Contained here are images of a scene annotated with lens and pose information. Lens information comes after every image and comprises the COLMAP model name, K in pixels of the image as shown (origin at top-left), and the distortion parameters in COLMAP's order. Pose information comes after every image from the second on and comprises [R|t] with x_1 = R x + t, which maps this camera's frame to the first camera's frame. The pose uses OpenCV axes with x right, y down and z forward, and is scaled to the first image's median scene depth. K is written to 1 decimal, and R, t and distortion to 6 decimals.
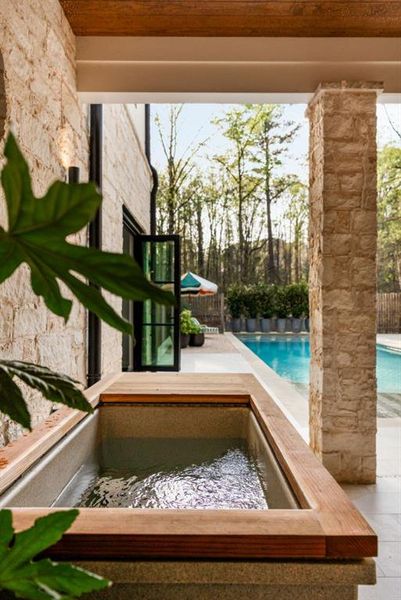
lens RADIAL K [[421.3, 0, 199.7], [0, 421.3, 308.4], [0, 0, 1]] dist [0.004506, 0.000679]
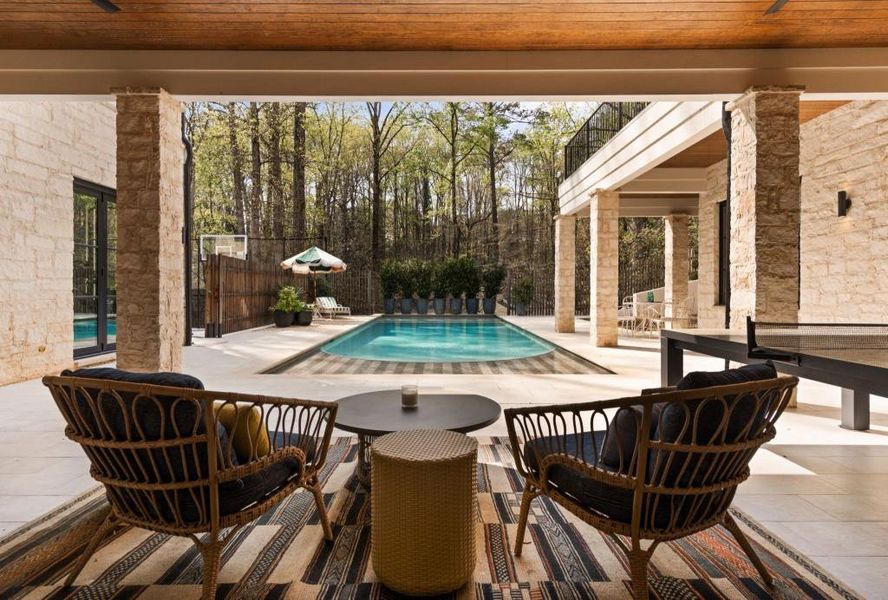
lens RADIAL K [[500.3, 0, 444.0], [0, 500.3, 300.0], [0, 0, 1]] dist [-0.018573, -0.000189]
pose [[0.999965, -0.000239, 0.008359, 1.251748], [0.000109, 0.999880, 0.015460, 0.071466], [-0.008362, -0.015459, 0.999846, -0.482860]]
